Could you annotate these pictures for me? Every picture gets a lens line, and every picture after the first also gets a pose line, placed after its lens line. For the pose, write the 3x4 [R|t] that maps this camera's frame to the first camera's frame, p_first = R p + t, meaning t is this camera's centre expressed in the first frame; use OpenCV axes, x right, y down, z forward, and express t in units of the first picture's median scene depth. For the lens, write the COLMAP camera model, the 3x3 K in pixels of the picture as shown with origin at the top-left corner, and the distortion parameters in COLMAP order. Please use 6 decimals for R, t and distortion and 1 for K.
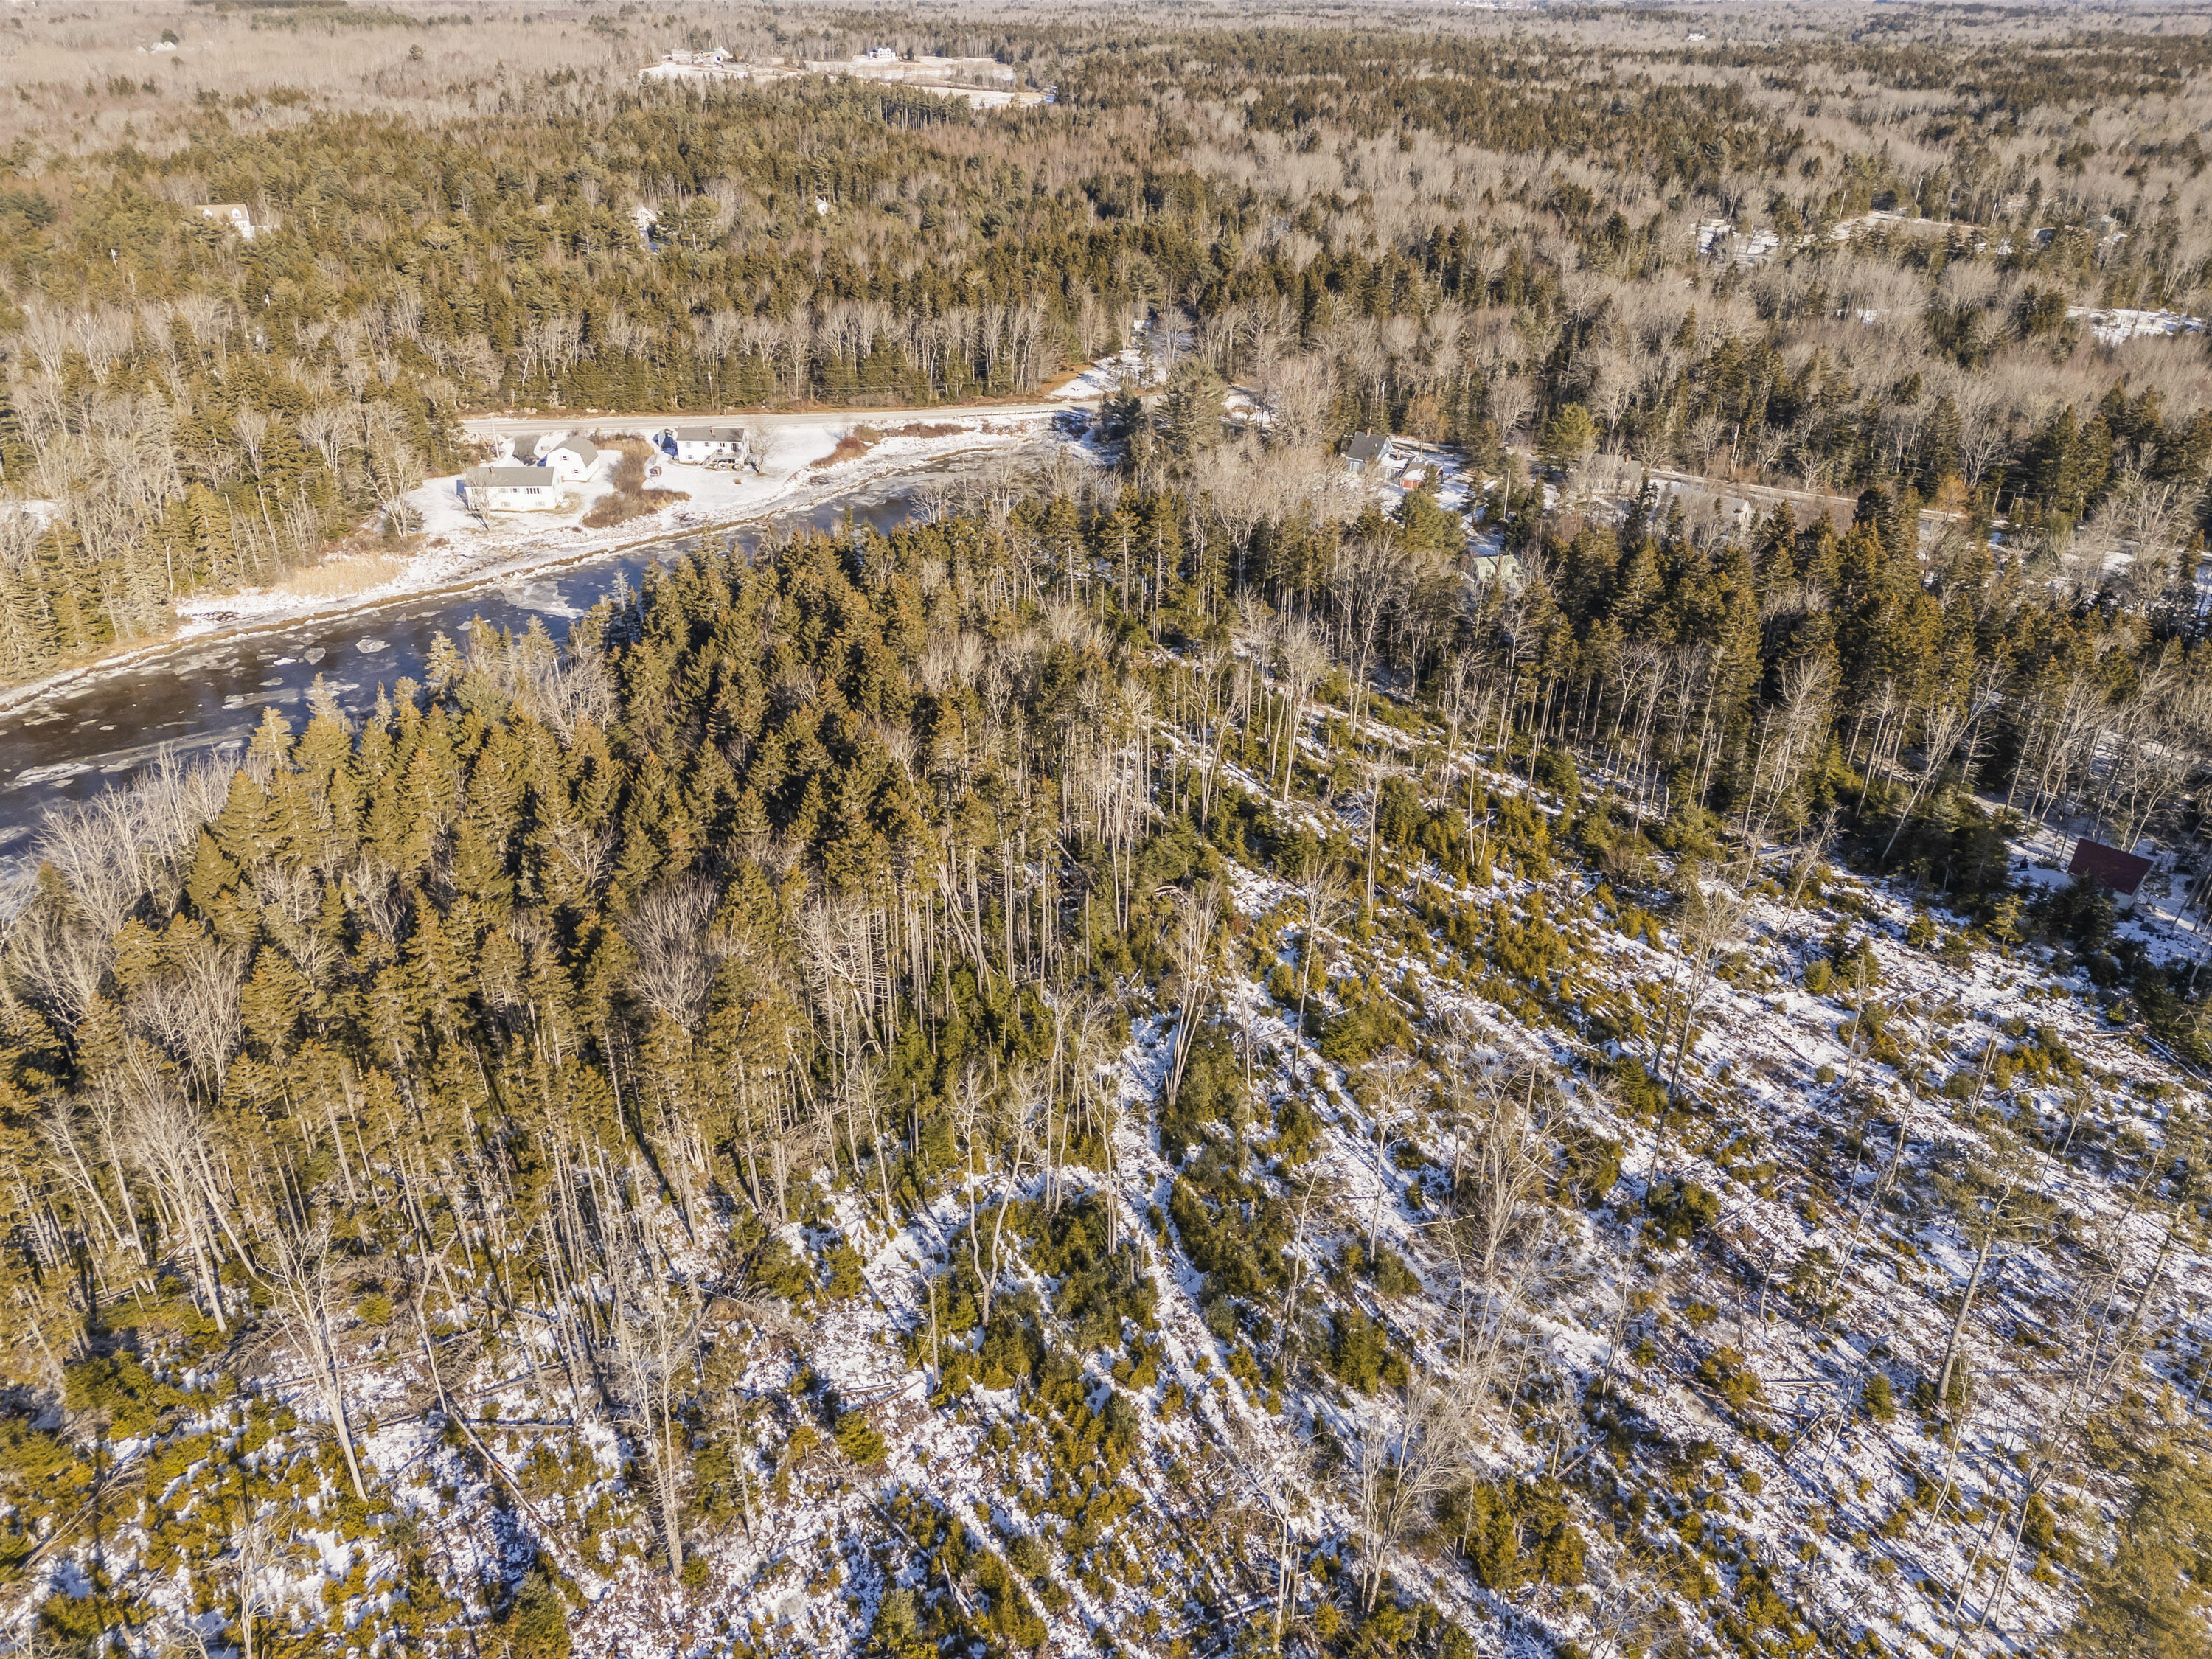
lens RADIAL K [[1629.4, 0, 1097.6], [0, 1629.4, 818.9], [0, 0, 1]] dist [0.060018, -0.046078]
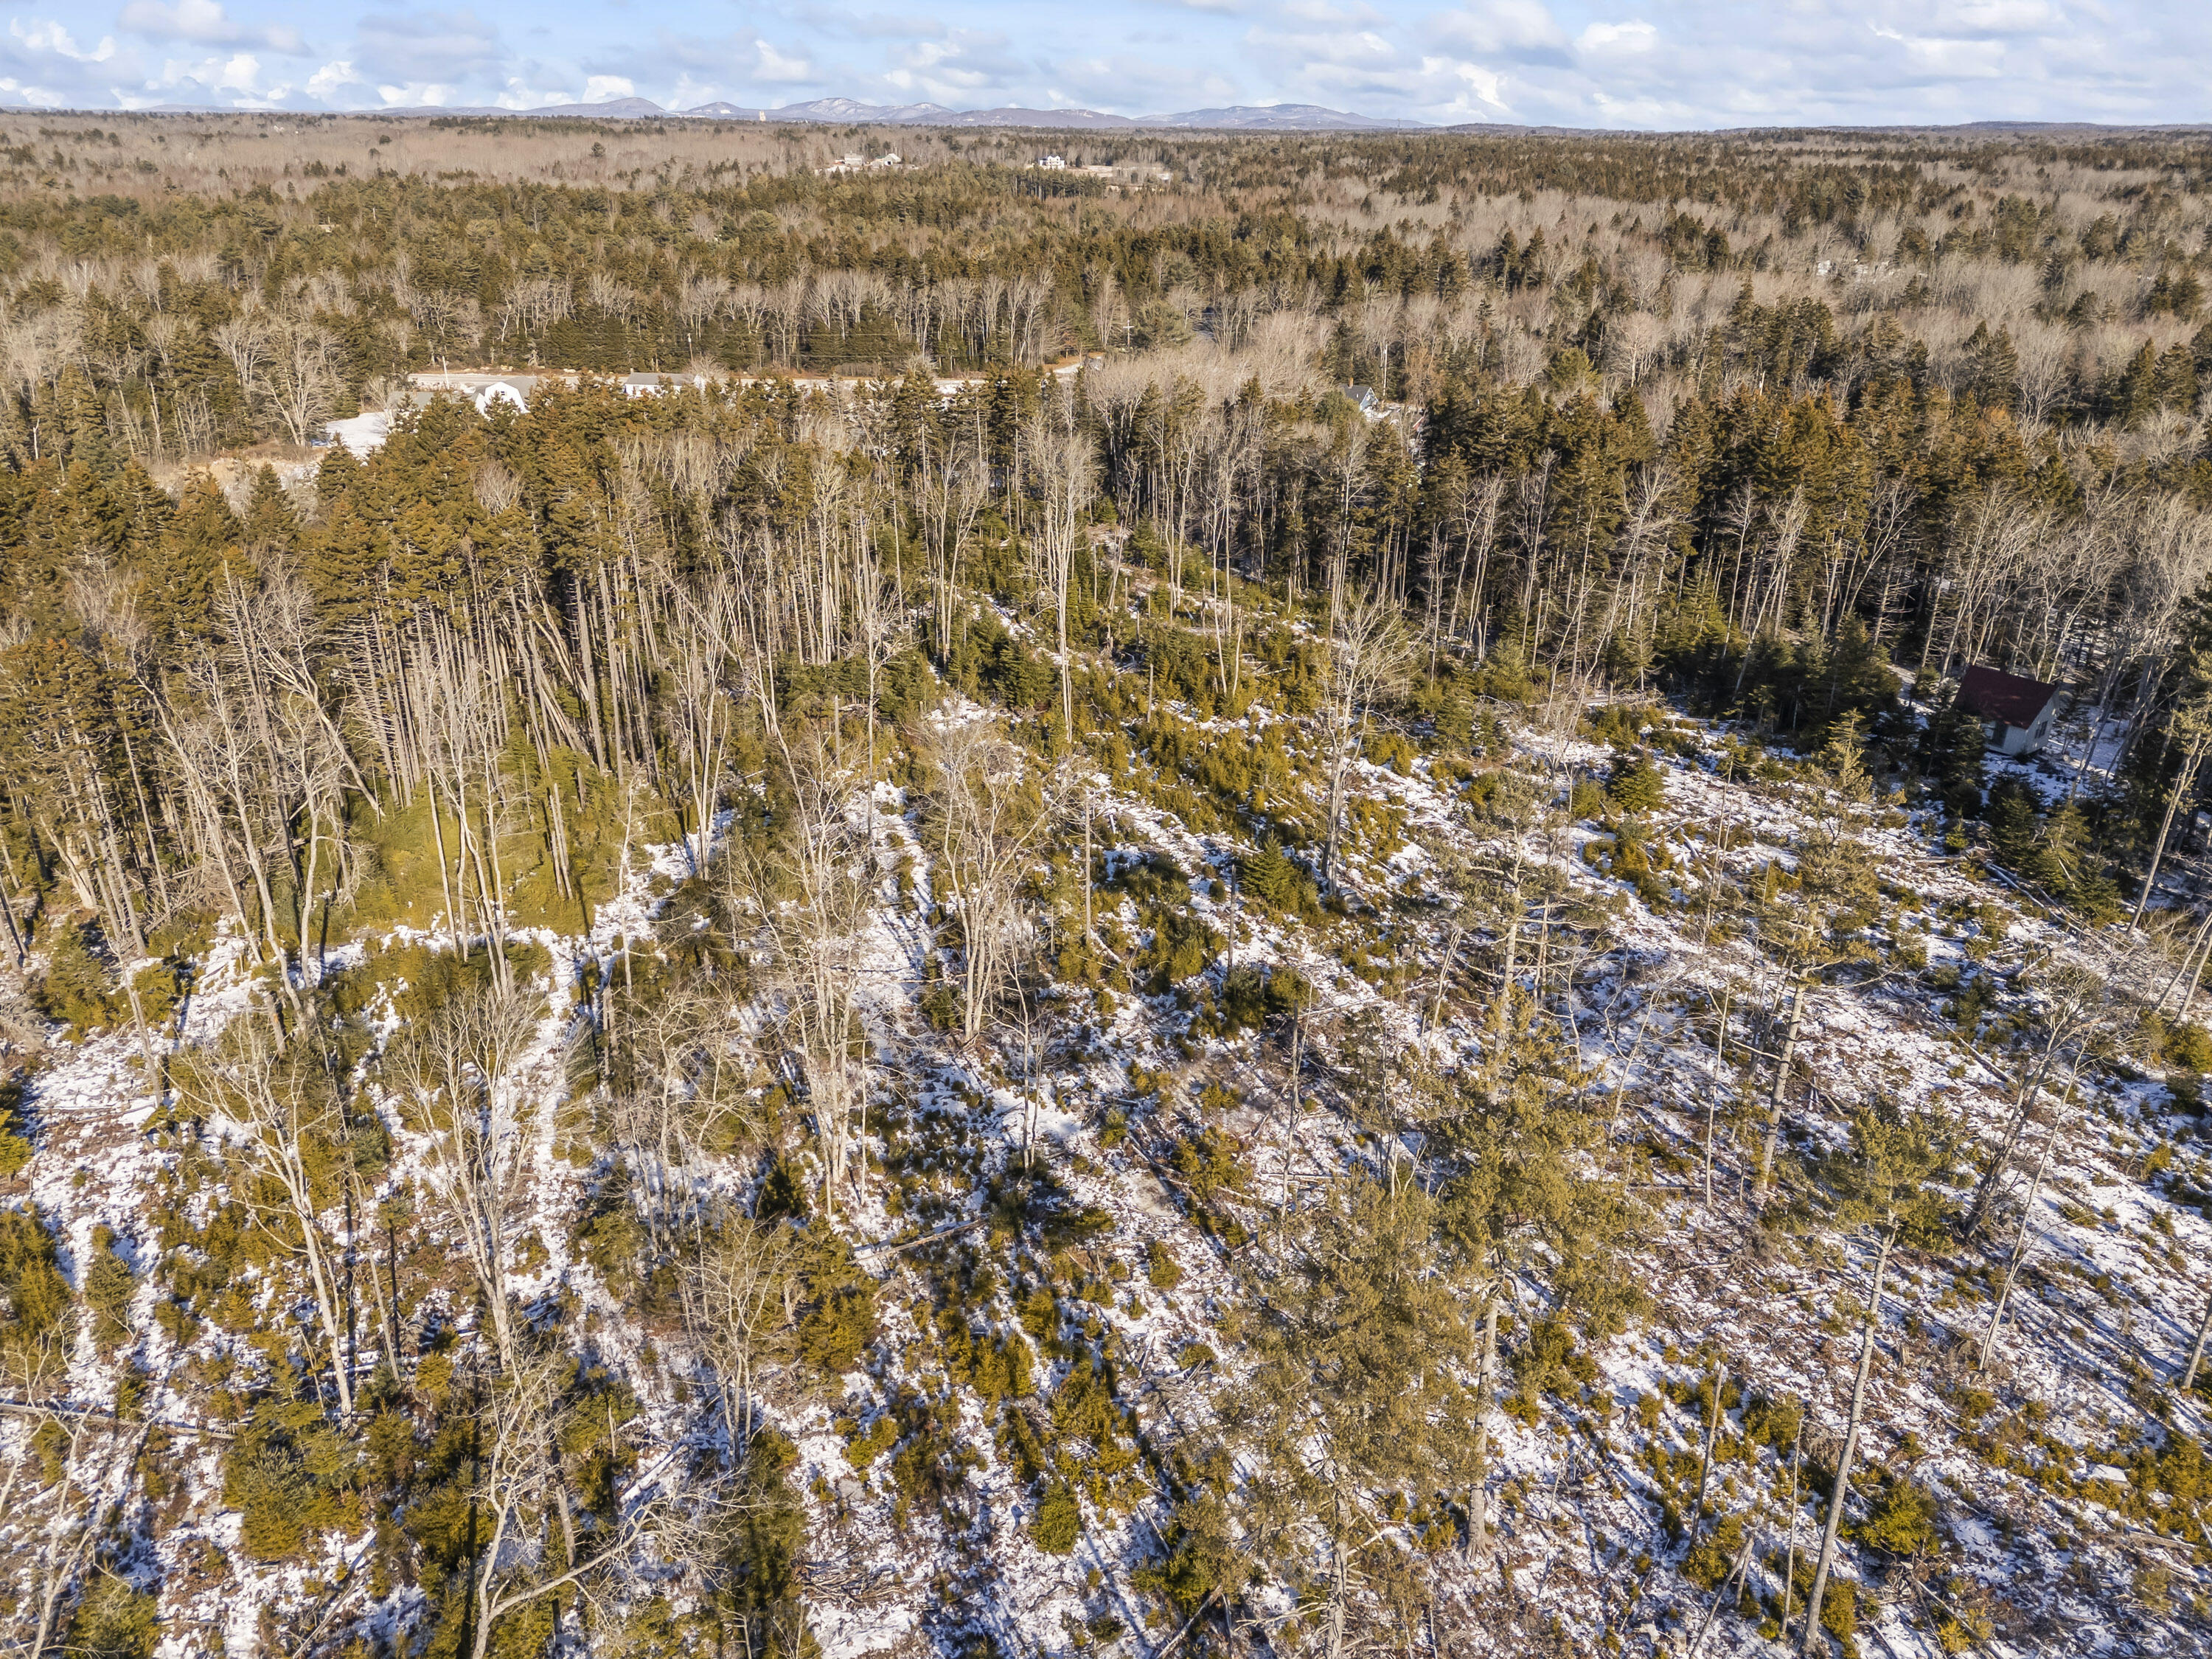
lens RADIAL K [[1629.4, 0, 1105.8], [0, 1629.4, 842.1], [0, 0, 1]] dist [0.060018, -0.046078]
pose [[0.992880, 0.043546, -0.110870, 0.252785], [-0.050934, 0.996604, -0.064700, 0.151866], [0.107676, 0.069886, 0.991727, 0.169038]]
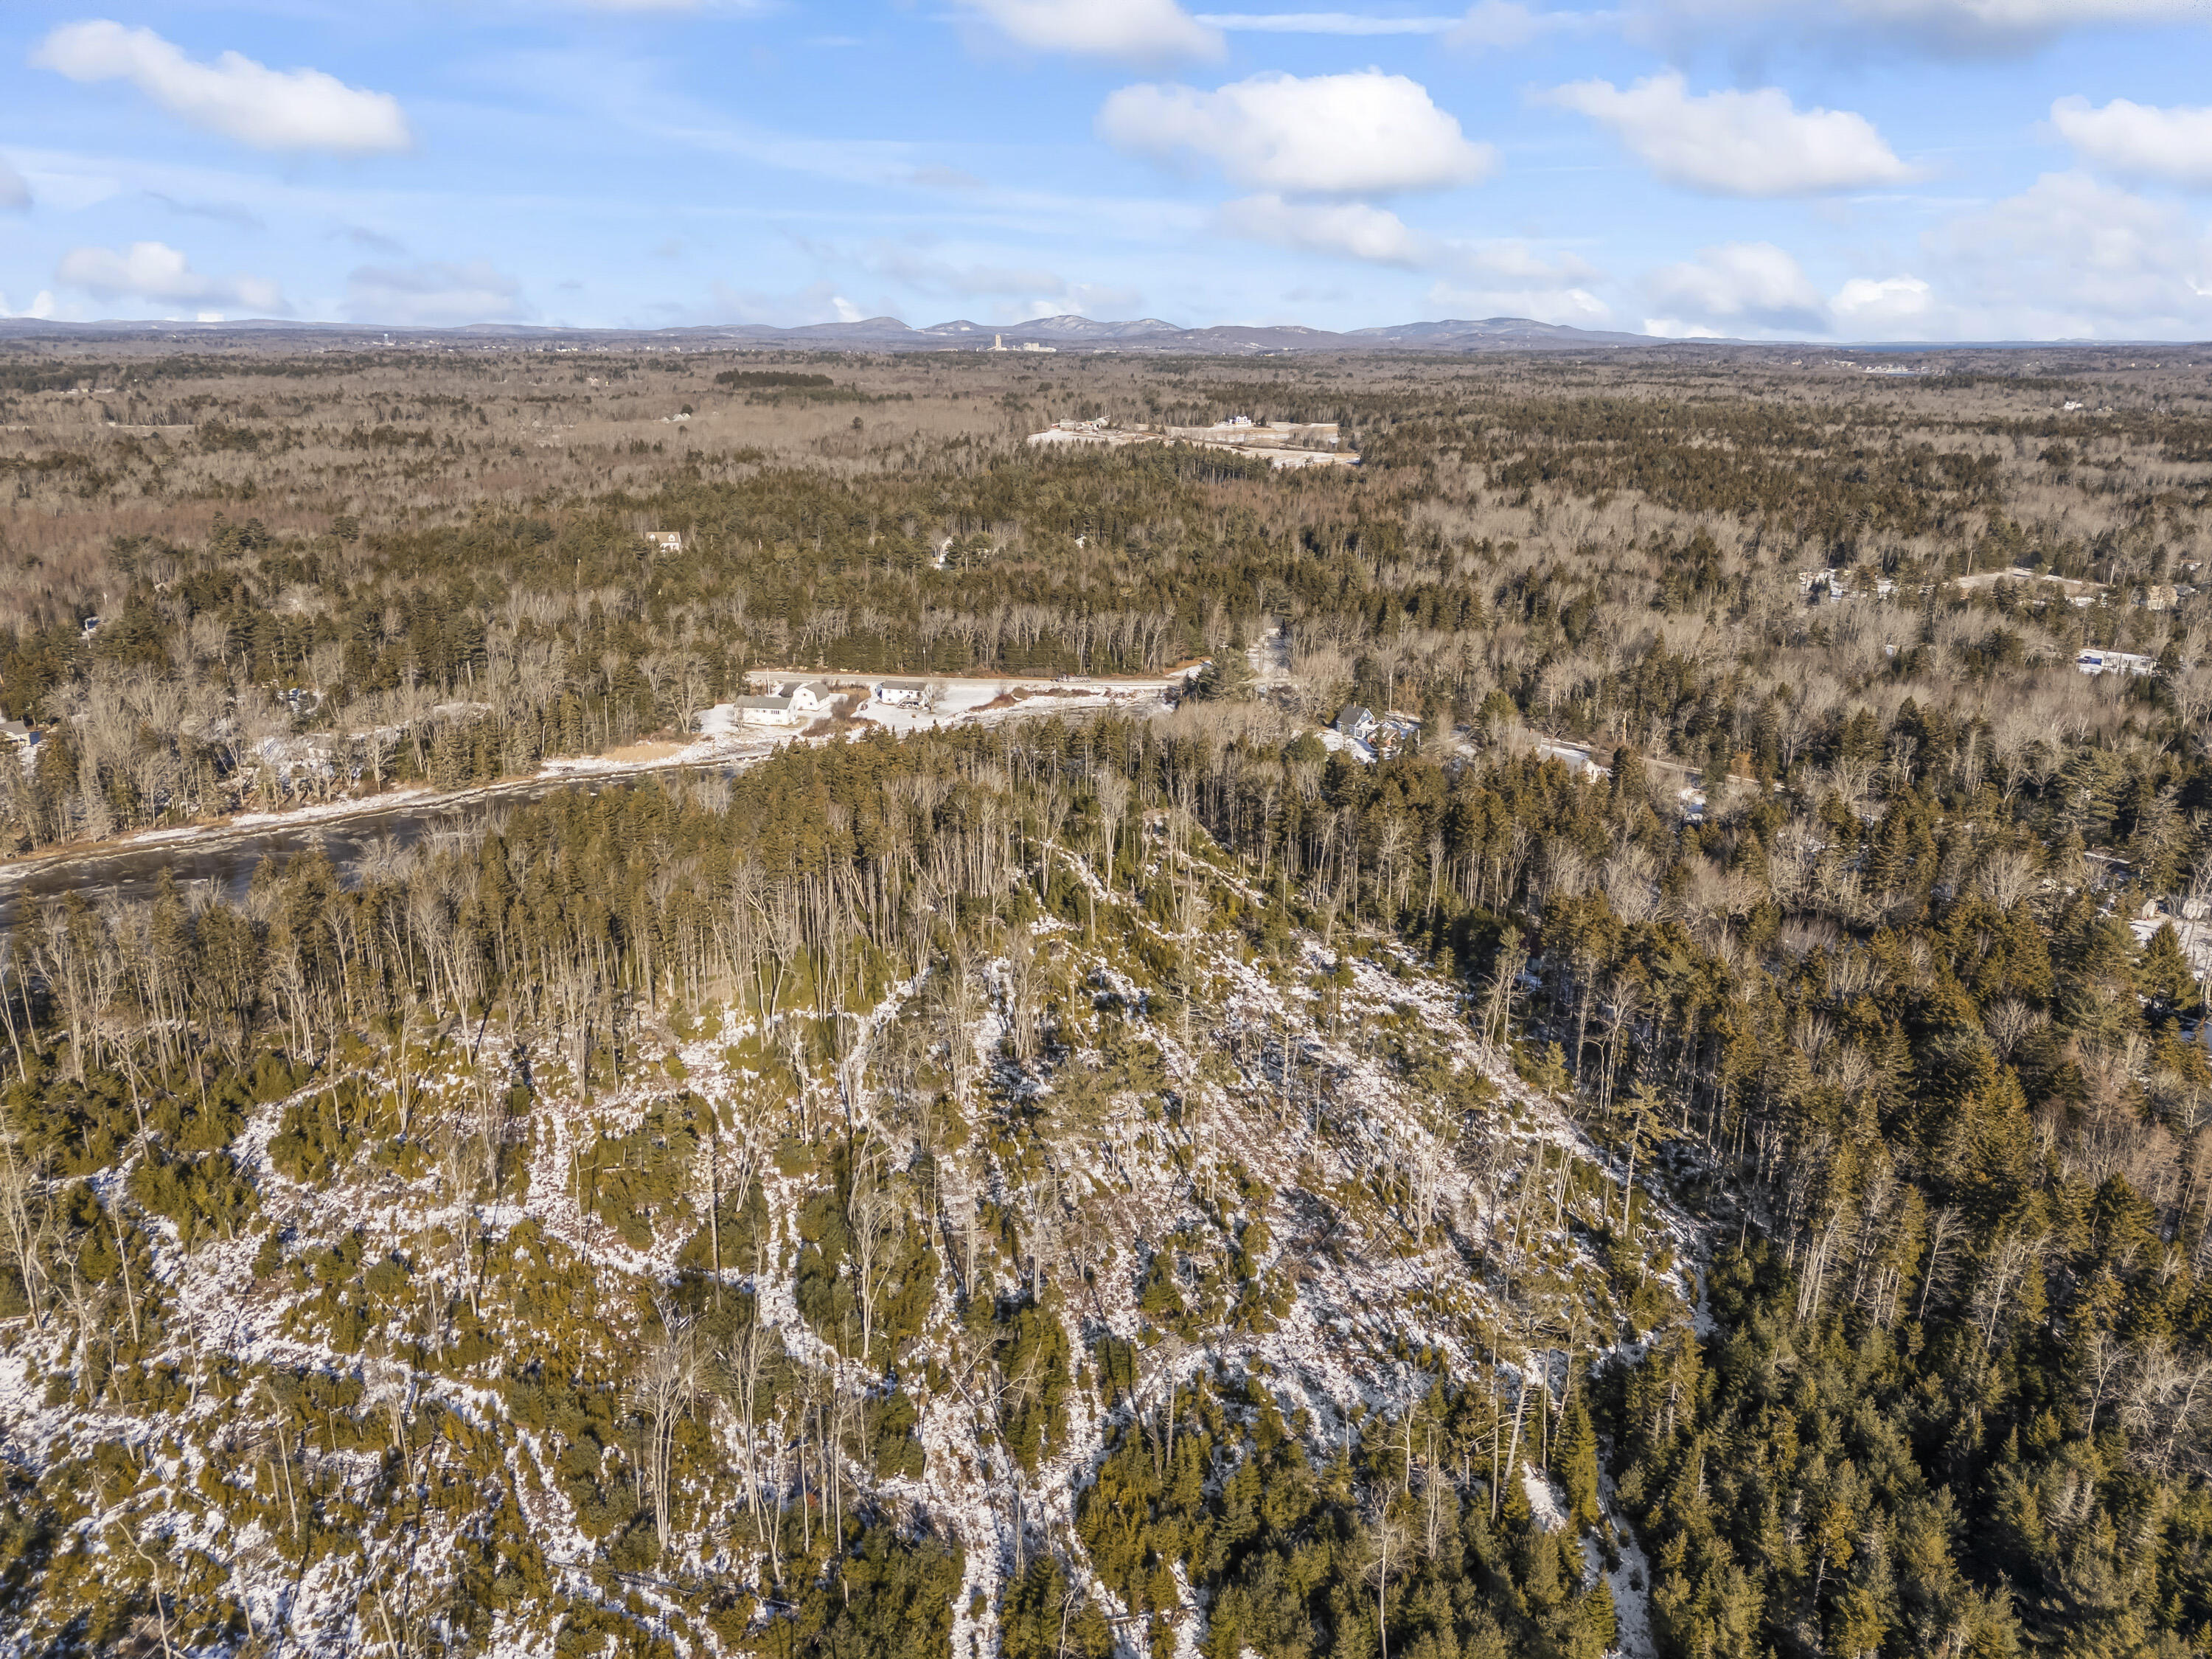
lens RADIAL K [[1629.4, 0, 1099.0], [0, 1629.4, 824.5], [0, 0, 1]] dist [0.060018, -0.046078]
pose [[0.968960, 0.065330, -0.238428, 0.515481], [-0.108645, 0.978854, -0.173323, 0.215629], [0.222063, 0.193847, 0.955569, -0.585874]]
